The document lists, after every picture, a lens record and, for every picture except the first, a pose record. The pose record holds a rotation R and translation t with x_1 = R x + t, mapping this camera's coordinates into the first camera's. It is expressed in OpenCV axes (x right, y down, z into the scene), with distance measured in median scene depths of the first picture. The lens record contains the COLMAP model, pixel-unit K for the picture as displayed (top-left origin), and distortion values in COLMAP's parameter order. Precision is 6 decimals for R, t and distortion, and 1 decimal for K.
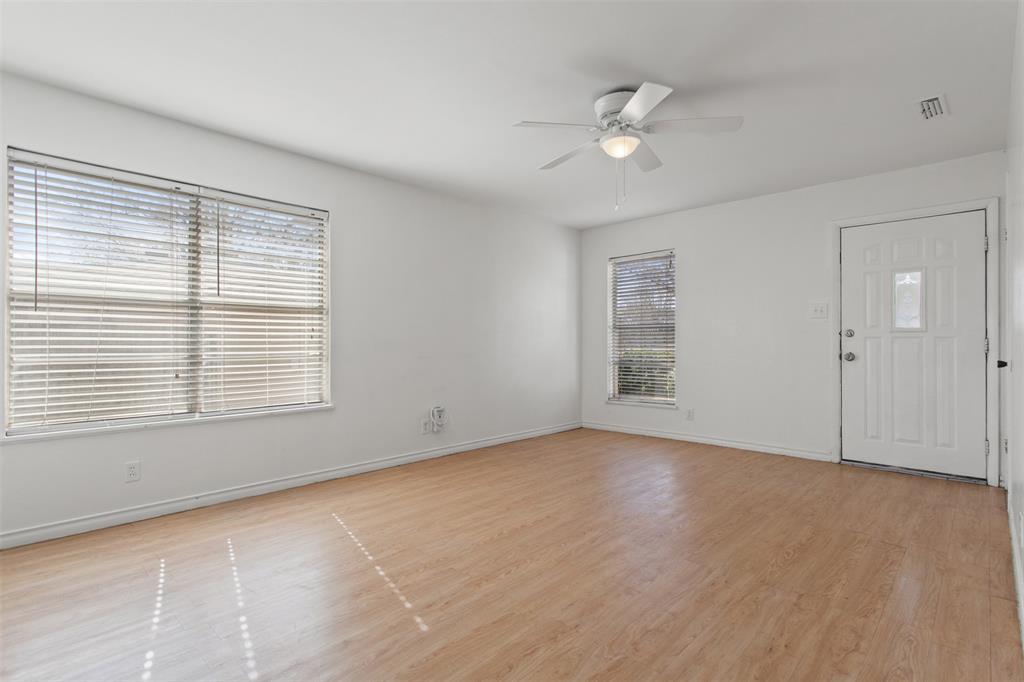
lens RADIAL K [[495.8, 0, 512.0], [0, 495.8, 341.0], [0, 0, 1]] dist [0.004559, 0.000187]
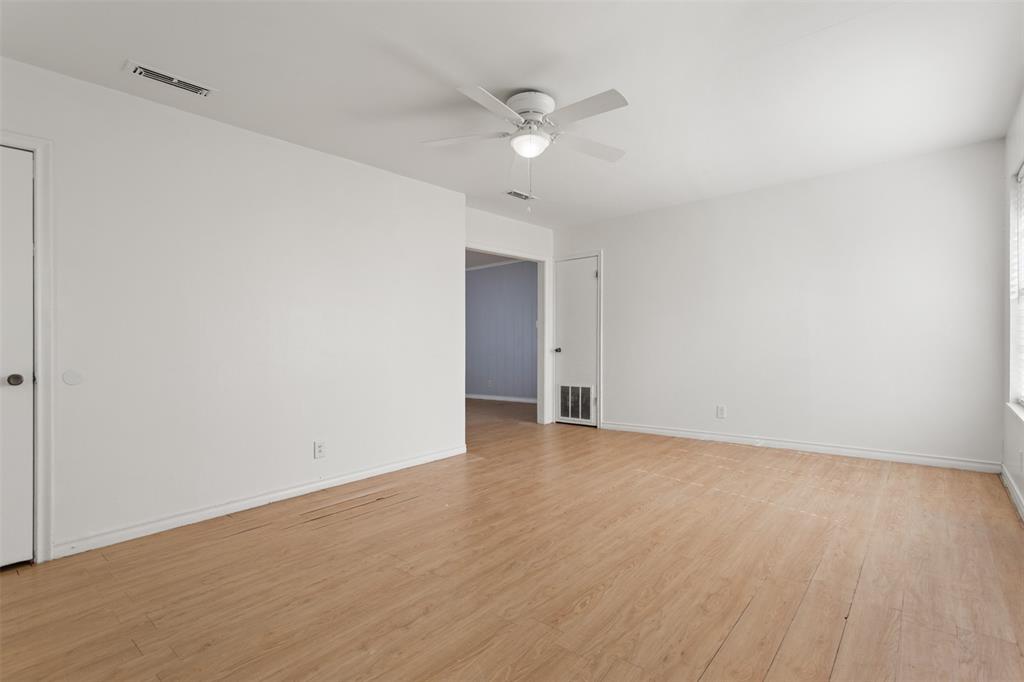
lens RADIAL K [[495.8, 0, 512.0], [0, 495.8, 341.0], [0, 0, 1]] dist [0.004559, 0.000187]
pose [[-0.998177, 0.021763, -0.056301, 0.288043], [0.021832, 0.999761, -0.000604, 0.003860], [0.056275, -0.001832, -0.998414, 1.900957]]
